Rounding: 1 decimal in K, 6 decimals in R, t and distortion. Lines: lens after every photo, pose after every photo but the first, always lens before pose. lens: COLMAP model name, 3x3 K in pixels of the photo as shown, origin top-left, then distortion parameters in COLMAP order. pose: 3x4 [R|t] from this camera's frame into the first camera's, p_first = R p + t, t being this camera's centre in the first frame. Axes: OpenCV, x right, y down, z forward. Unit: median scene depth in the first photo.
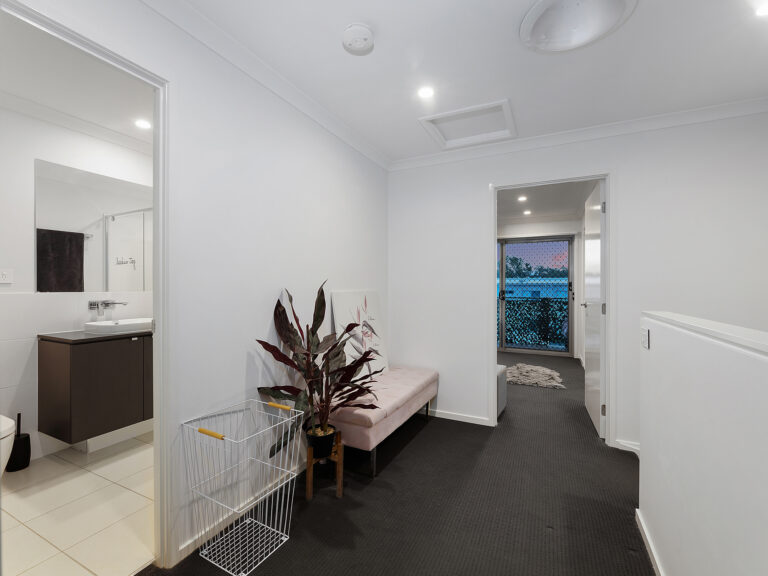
lens RADIAL K [[354.2, 0, 381.0], [0, 354.2, 288.0], [0, 0, 1]] dist [-0.000791, -0.000138]
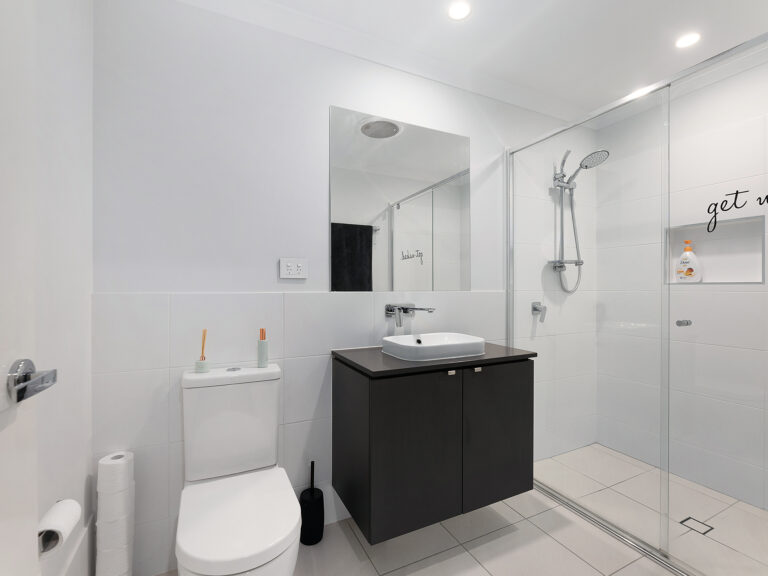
lens RADIAL K [[354.2, 0, 381.0], [0, 354.2, 288.0], [0, 0, 1]] dist [-0.000791, -0.000138]
pose [[0.796908, -0.001823, -0.604098, -0.305435], [0.001186, 0.999998, -0.001453, 0.003596], [0.604099, 0.000442, 0.796909, 0.326193]]
